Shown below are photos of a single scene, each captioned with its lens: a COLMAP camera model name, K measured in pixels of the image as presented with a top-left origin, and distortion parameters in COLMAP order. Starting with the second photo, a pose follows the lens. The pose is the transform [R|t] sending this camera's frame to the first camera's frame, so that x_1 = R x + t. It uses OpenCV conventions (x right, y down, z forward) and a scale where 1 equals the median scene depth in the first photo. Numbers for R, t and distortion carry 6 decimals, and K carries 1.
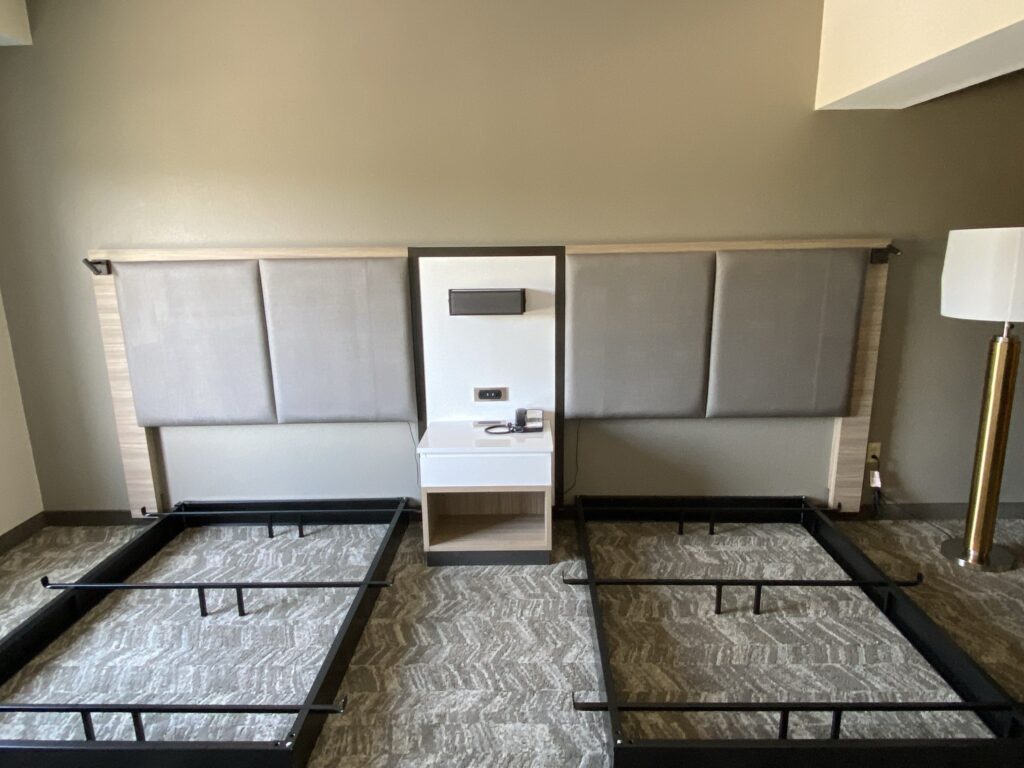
lens RADIAL K [[623.2, 0, 515.5], [0, 623.2, 387.2], [0, 0, 1]] dist [0.002431, -0.000126]
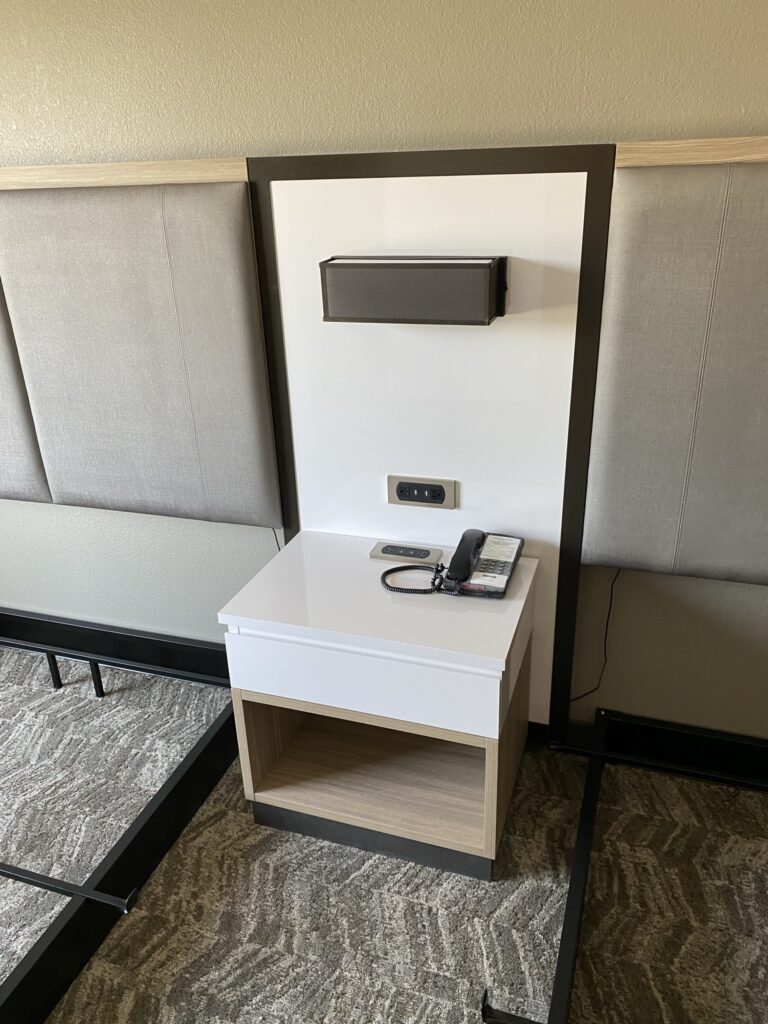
lens RADIAL K [[777.4, 0, 378.1], [0, 777.4, 509.0], [0, 0, 1]] dist [0.009711, 0.000560]
pose [[0.949222, 0.107958, -0.295505, 0.105373], [-0.046452, 0.977079, 0.207747, -0.098374], [0.311160, -0.183471, 0.932480, 0.458714]]
